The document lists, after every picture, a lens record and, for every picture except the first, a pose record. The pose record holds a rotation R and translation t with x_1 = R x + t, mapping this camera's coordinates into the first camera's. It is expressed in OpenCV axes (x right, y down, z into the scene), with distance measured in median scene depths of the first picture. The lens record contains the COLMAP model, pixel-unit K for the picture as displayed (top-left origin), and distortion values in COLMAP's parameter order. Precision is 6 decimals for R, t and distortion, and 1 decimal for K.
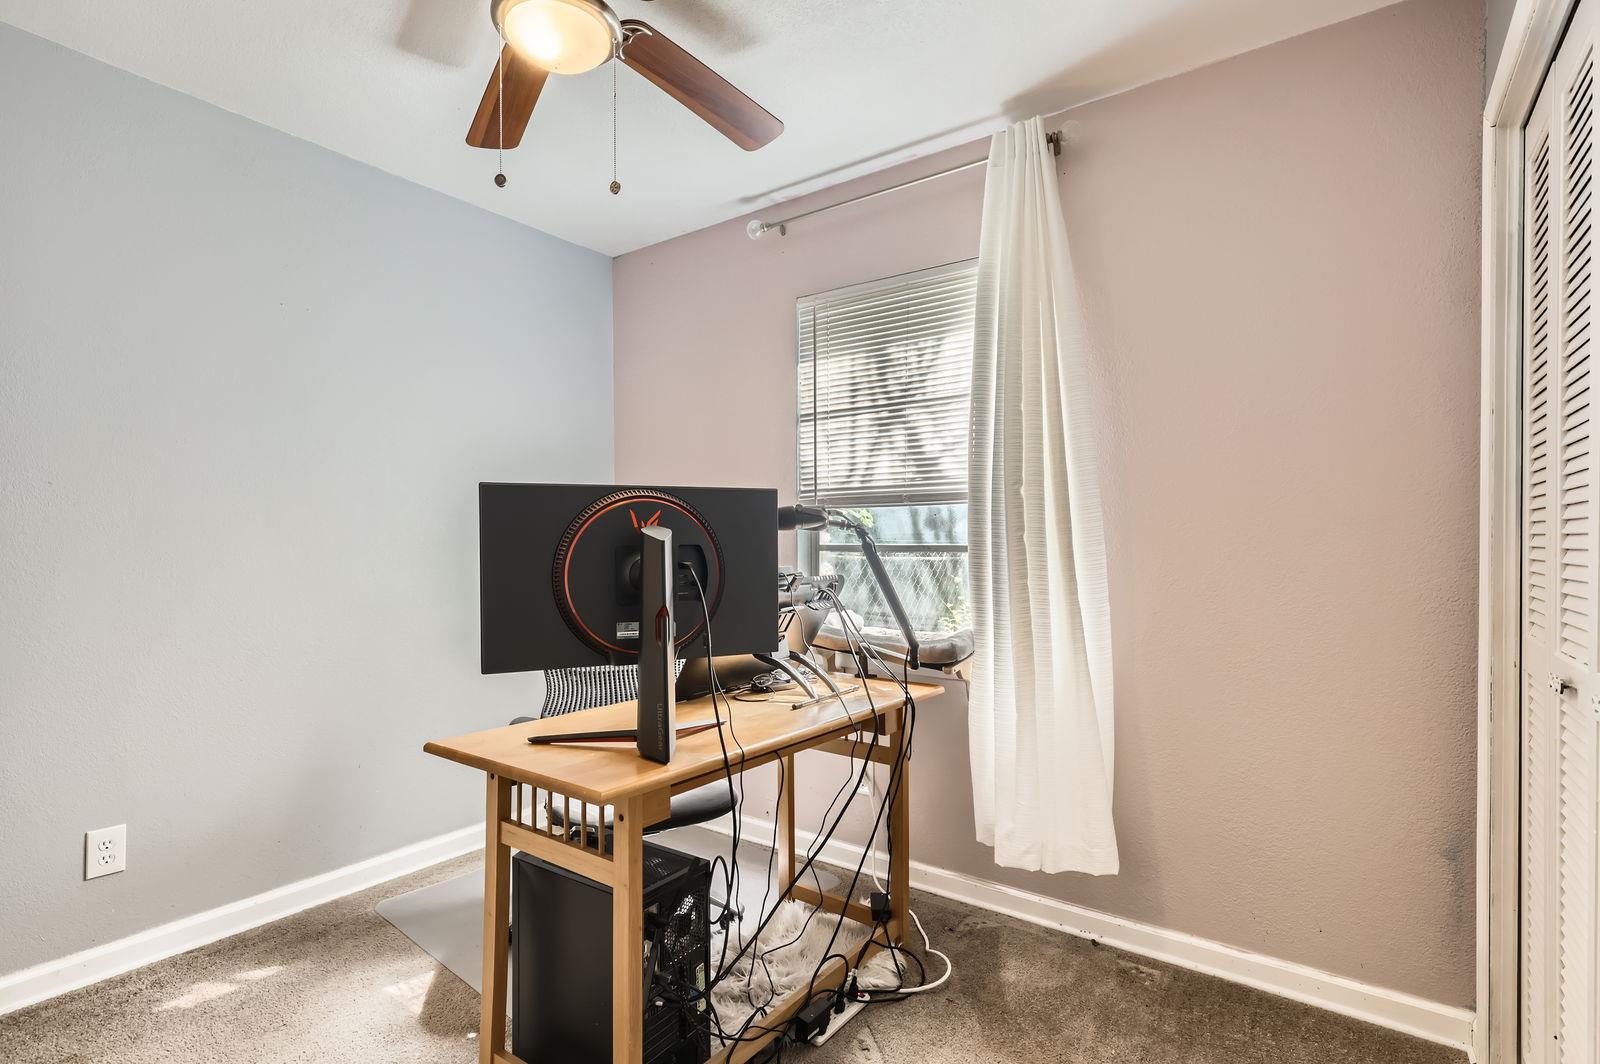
lens RADIAL K [[775.8, 0, 798.2], [0, 775.8, 544.7], [0, 0, 1]] dist [0.002099, -0.000114]
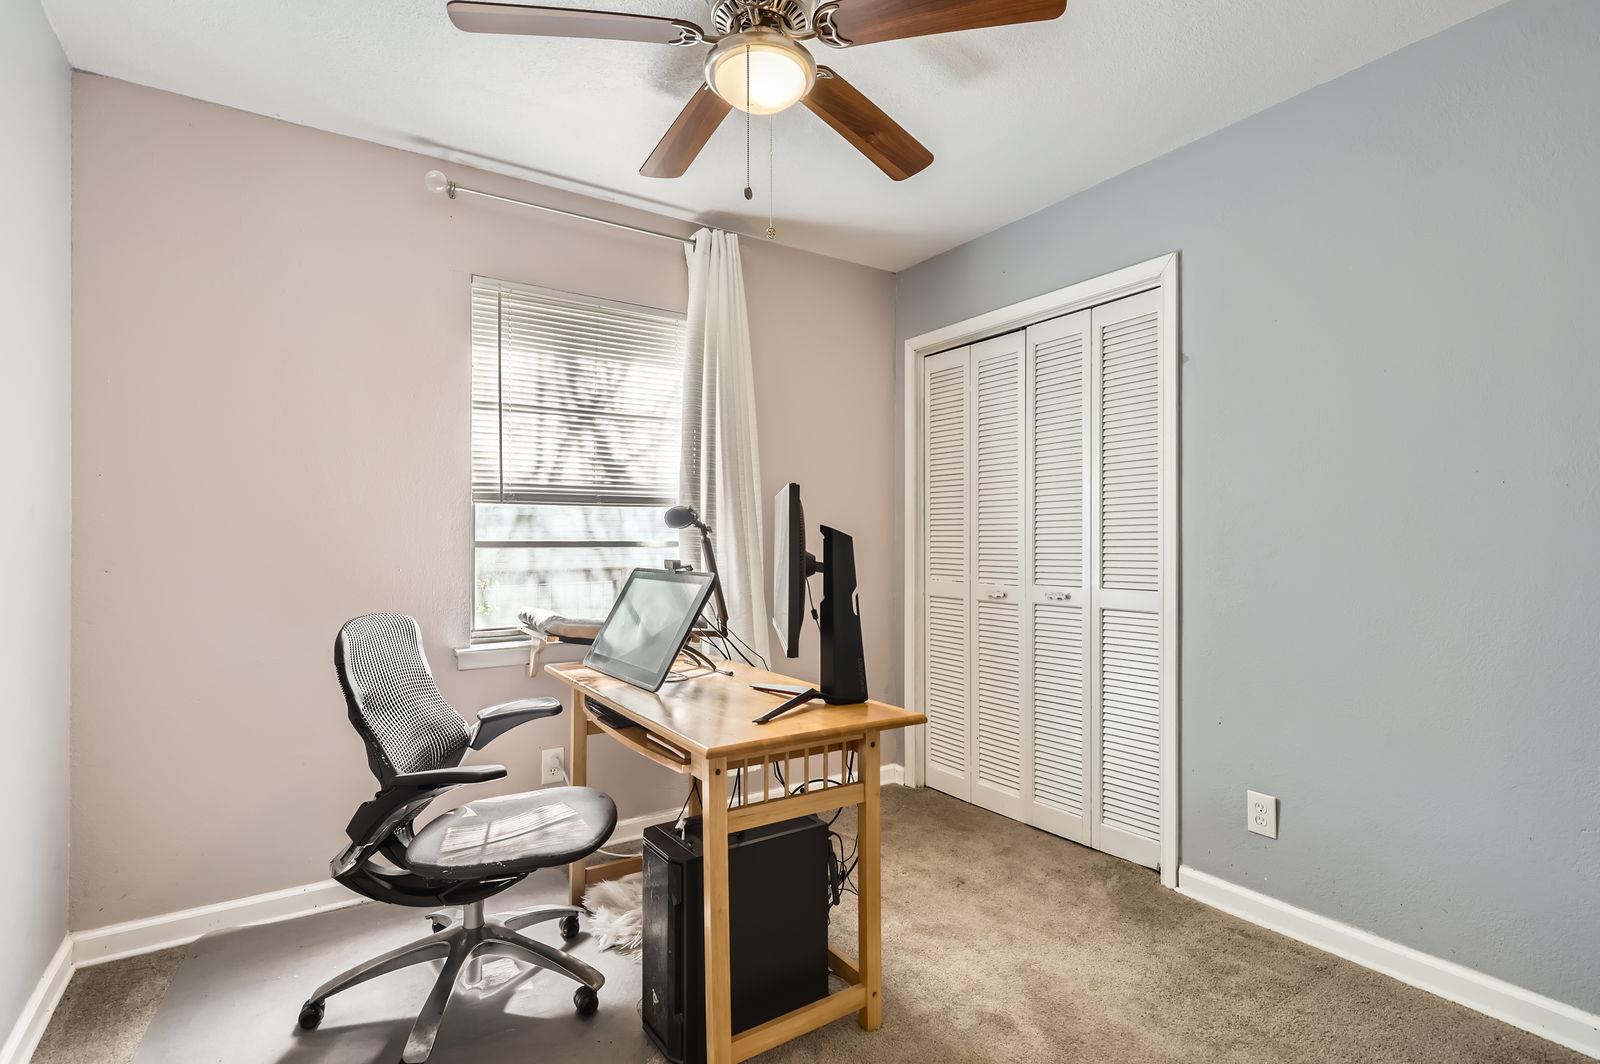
lens RADIAL K [[775.8, 0, 803.0], [0, 775.8, 532.3], [0, 0, 1]] dist [0.002099, -0.000114]
pose [[0.350378, 0.012691, 0.936522, -0.778626], [0.001402, 0.999900, -0.014074, 0.003843], [-0.936607, 0.006244, 0.350325, 0.328821]]
